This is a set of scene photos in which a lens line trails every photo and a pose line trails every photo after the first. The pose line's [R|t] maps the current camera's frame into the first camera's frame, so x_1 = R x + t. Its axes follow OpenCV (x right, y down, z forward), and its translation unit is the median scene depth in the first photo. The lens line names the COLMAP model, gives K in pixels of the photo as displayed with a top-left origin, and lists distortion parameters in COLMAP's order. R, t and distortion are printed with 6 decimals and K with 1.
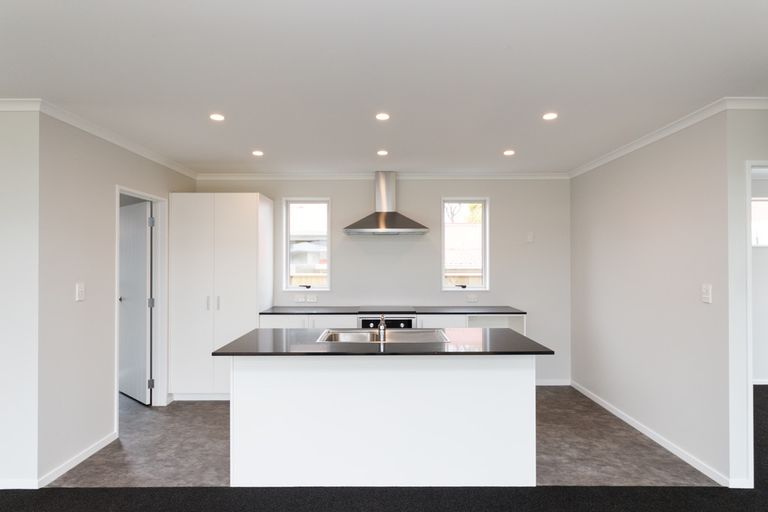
lens RADIAL K [[441.3, 0, 381.6], [0, 441.3, 254.9], [0, 0, 1]] dist [0.004321, -0.002018]
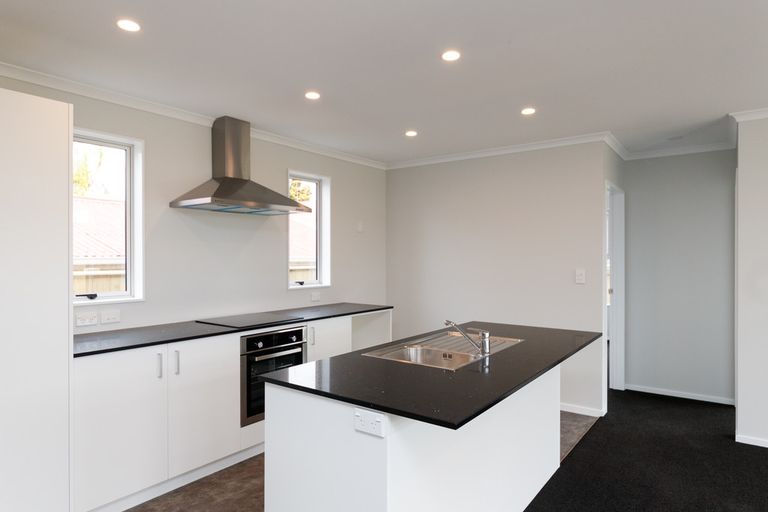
lens RADIAL K [[467.4, 0, 385.1], [0, 467.4, 255.7], [0, 0, 1]] dist [0.004743, 0.001226]
pose [[0.592667, 0.002546, 0.805444, -0.481765], [-0.012864, 0.999897, 0.006305, 0.016767], [-0.805345, -0.014097, 0.592639, 0.425602]]
